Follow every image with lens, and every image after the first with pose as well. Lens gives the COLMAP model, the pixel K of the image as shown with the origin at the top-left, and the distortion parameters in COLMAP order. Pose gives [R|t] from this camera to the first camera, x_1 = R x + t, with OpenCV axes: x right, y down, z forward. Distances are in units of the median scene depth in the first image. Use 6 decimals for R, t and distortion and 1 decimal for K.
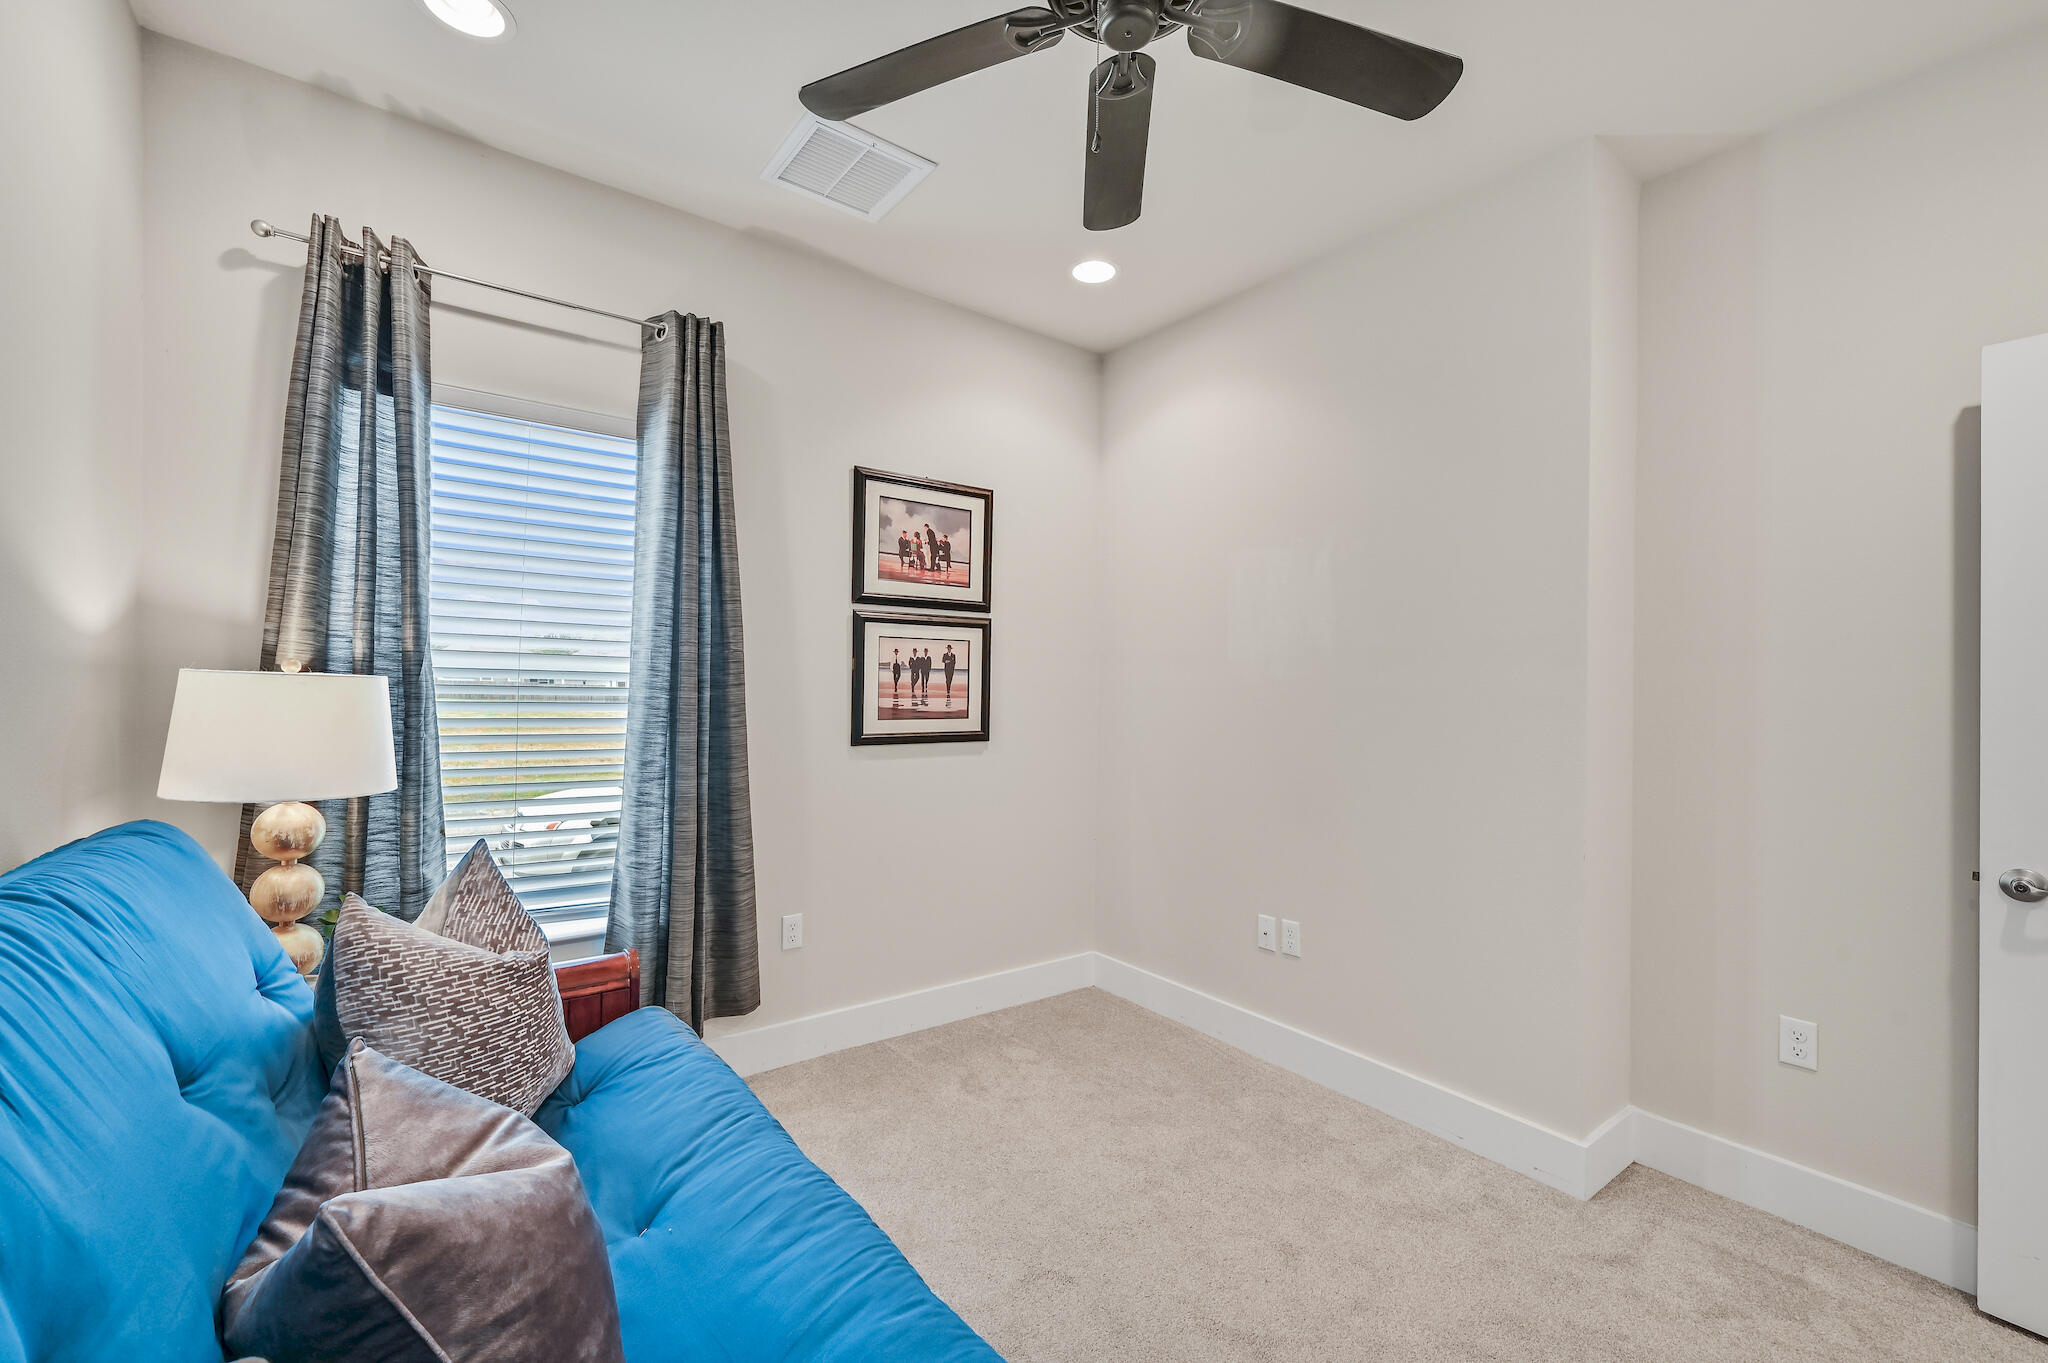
lens RADIAL K [[844.0, 0, 1024.0], [0, 844.0, 681.5], [0, 0, 1]] dist [-0.000252, 0.000074]
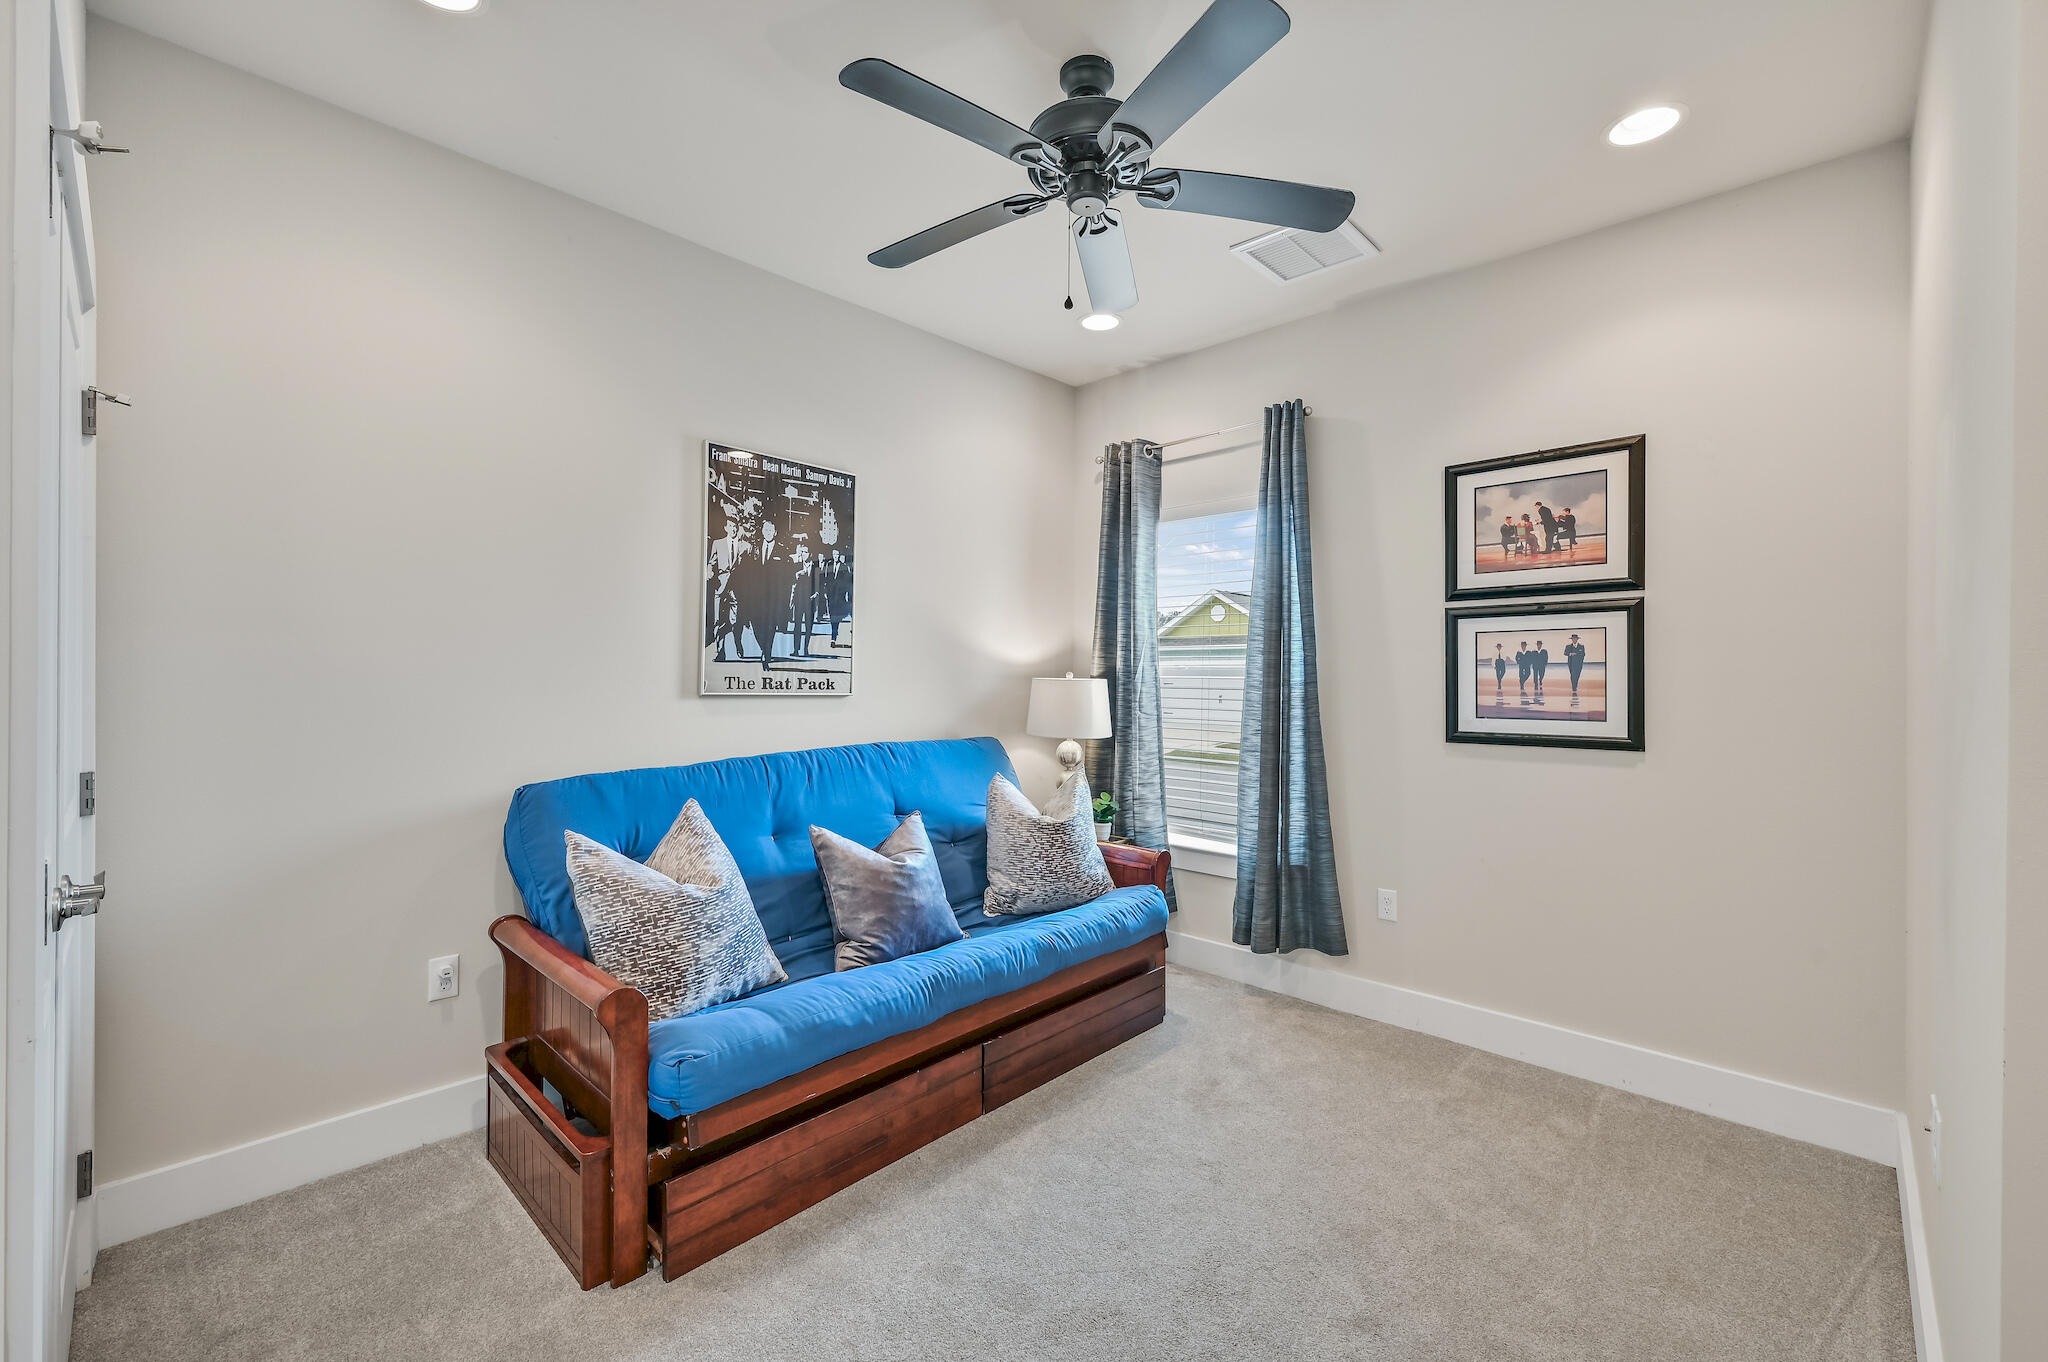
lens RADIAL K [[844.0, 0, 1024.0], [0, 844.0, 681.0], [0, 0, 1]] dist [-0.000252, 0.000074]
pose [[0.159023, -0.013985, -0.987176, 0.683655], [-0.000260, 0.999899, -0.014207, 0.016436], [0.987275, 0.002516, 0.159004, 0.319206]]
